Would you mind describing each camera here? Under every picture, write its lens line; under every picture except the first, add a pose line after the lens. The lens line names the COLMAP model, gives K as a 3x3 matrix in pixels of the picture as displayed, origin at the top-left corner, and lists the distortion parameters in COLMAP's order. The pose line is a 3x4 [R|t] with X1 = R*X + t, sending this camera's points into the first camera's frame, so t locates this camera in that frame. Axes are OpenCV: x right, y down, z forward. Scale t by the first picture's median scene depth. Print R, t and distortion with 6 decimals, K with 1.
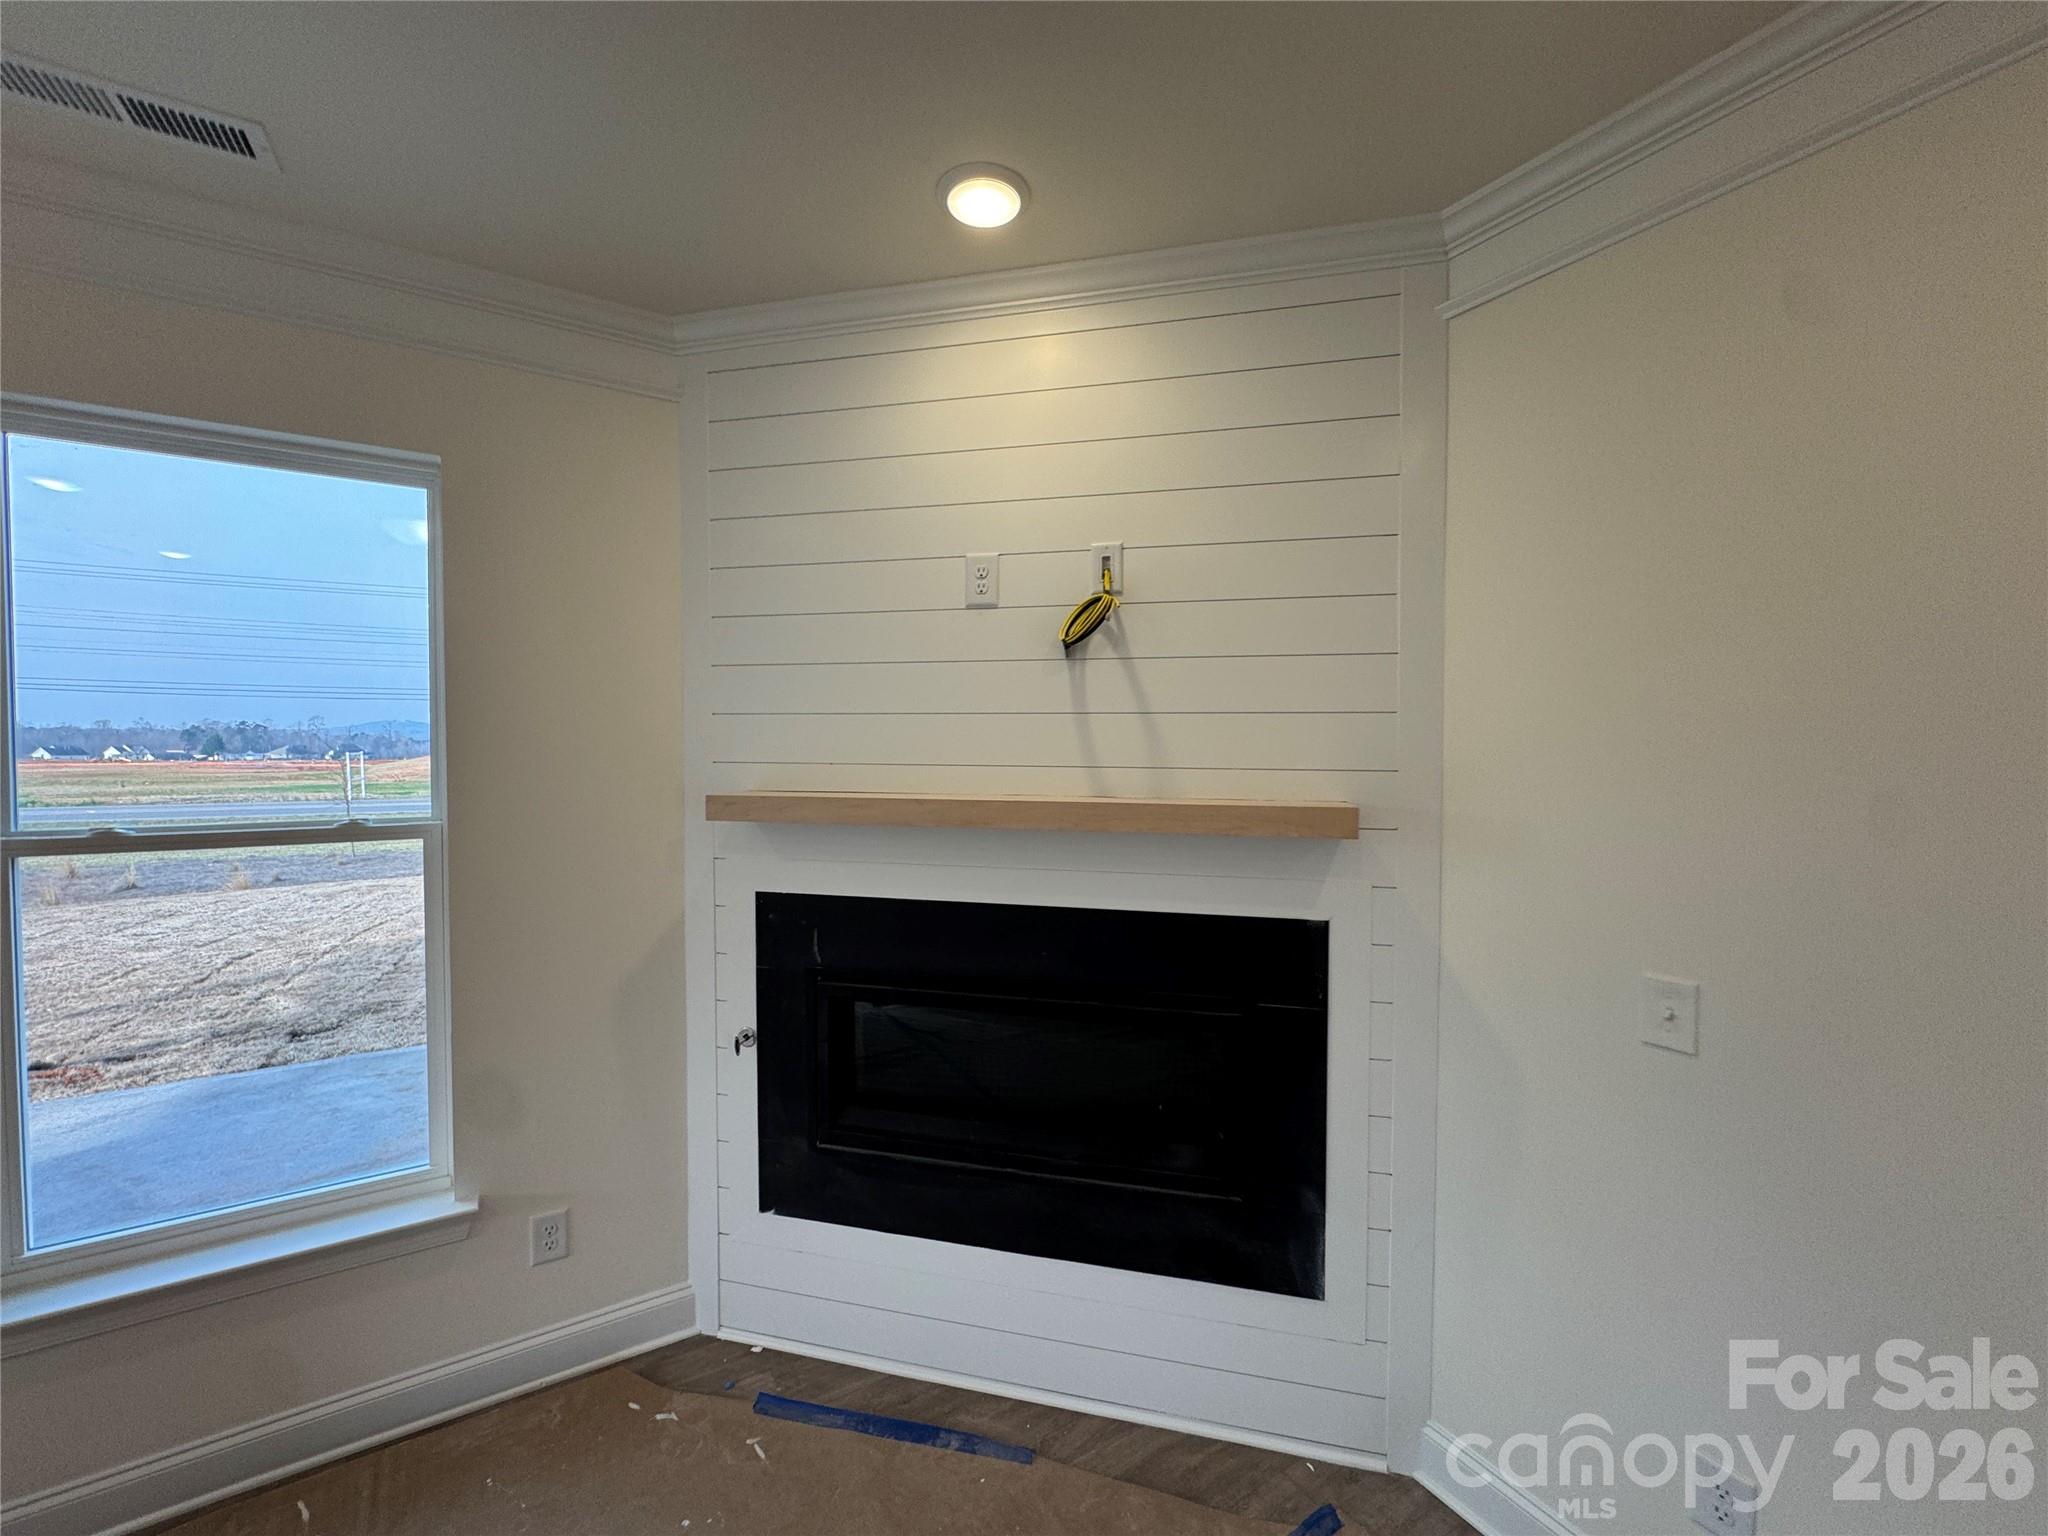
lens RADIAL K [[817.0, 0, 1011.7], [0, 817.0, 764.5], [0, 0, 1]] dist [-0.005428, 0.000734]
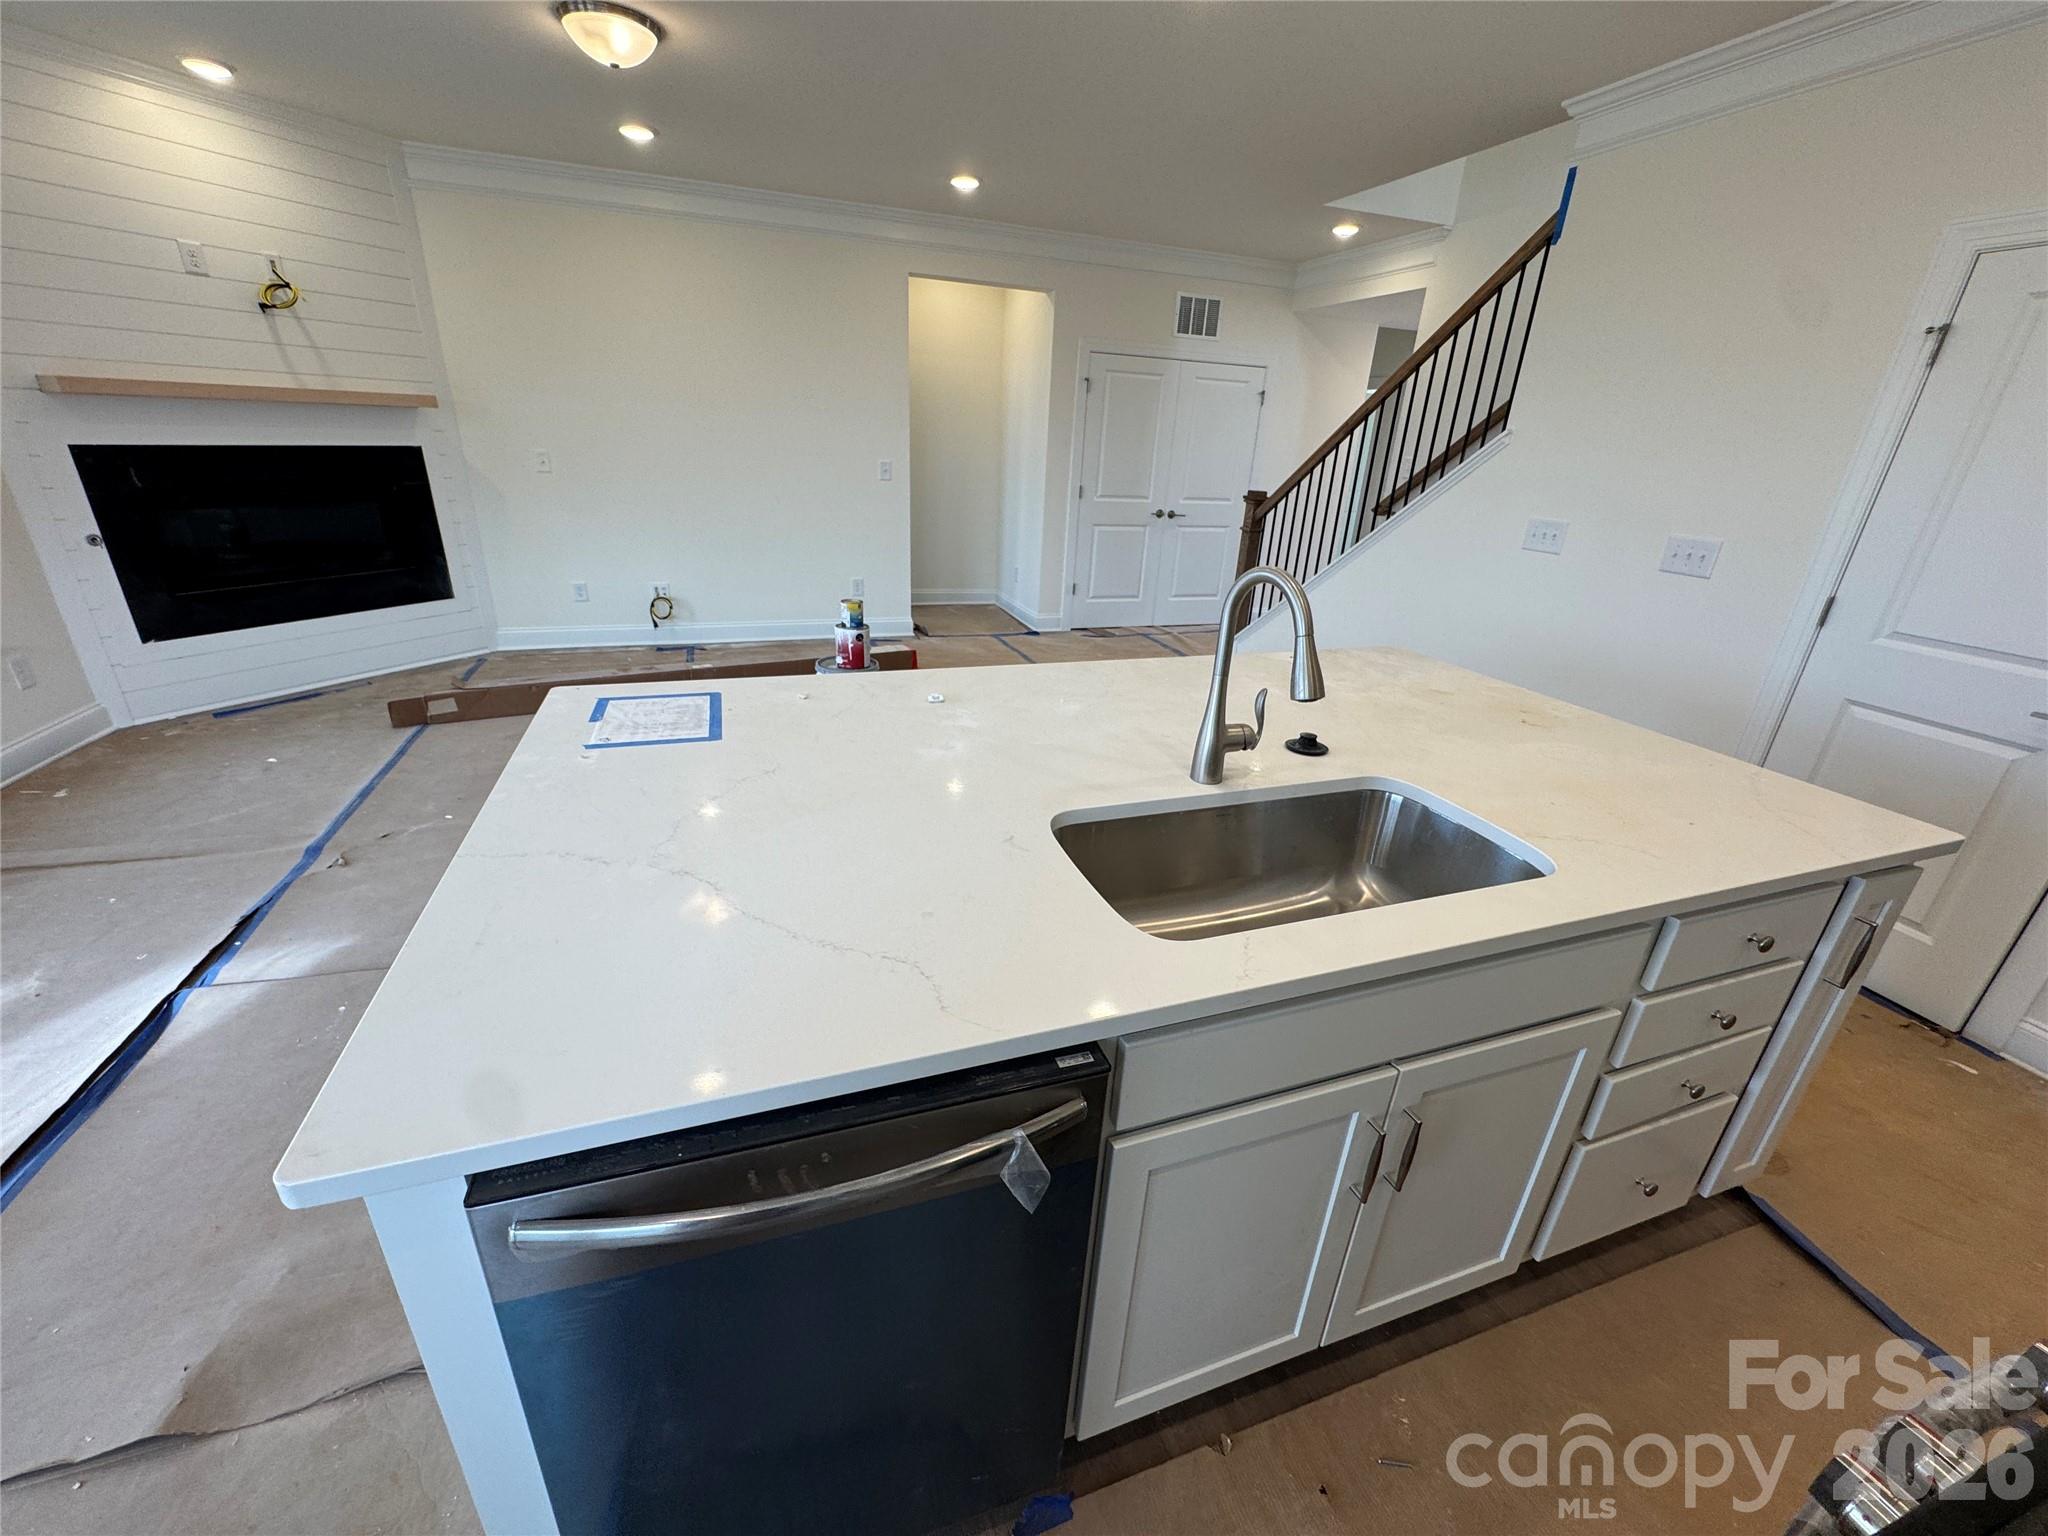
lens RADIAL K [[817.0, 0, 1030.7], [0, 817.0, 767.0], [0, 0, 1]] dist [-0.005428, 0.000734]
pose [[0.200304, -0.367311, 0.908274, -1.801932], [-0.018712, 0.925458, 0.378387, 0.114960], [-0.979555, -0.092788, 0.178500, -1.337529]]
